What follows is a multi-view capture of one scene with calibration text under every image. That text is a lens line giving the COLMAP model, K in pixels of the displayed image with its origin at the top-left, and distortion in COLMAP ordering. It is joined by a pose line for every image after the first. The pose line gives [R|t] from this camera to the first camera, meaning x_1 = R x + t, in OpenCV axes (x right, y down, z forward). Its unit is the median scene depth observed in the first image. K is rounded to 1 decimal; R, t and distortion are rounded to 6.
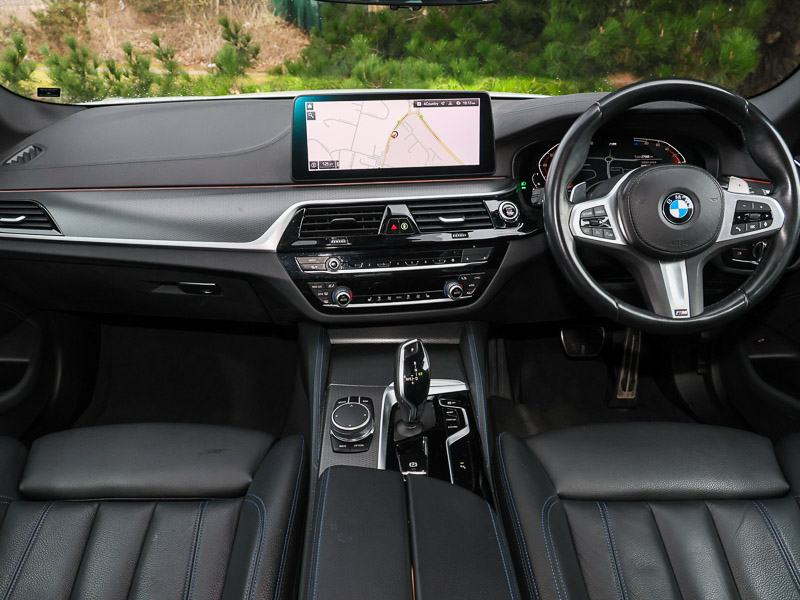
lens RADIAL K [[662.0, 0, 385.7], [0, 662.0, 289.7], [0, 0, 1]] dist [0.007304, -0.005637]
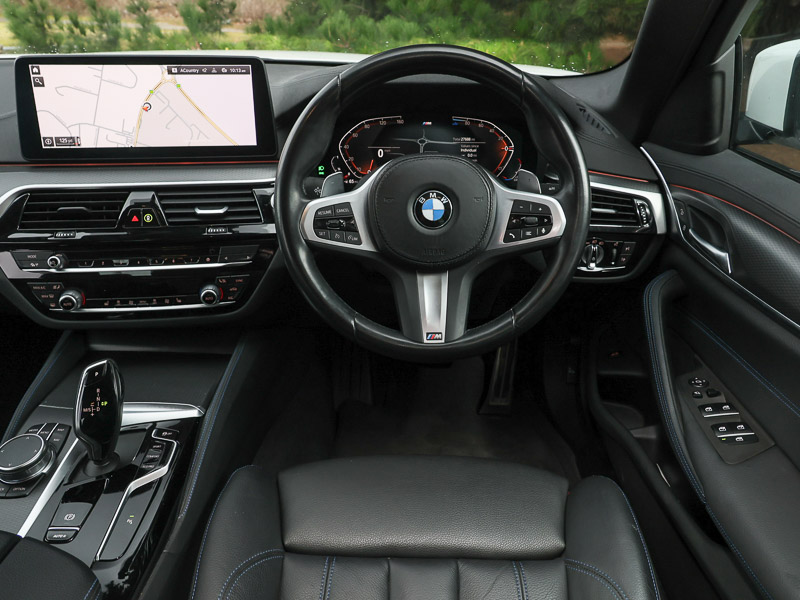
lens RADIAL K [[672.2, 0, 366.8], [0, 672.2, 300.4], [0, 0, 1]] dist [0.020187, -0.005376]
pose [[0.999299, 0.027310, -0.025620, 0.323734], [-0.025656, 0.997697, 0.062791, -0.050948], [0.027275, -0.062090, 0.997698, 0.141327]]
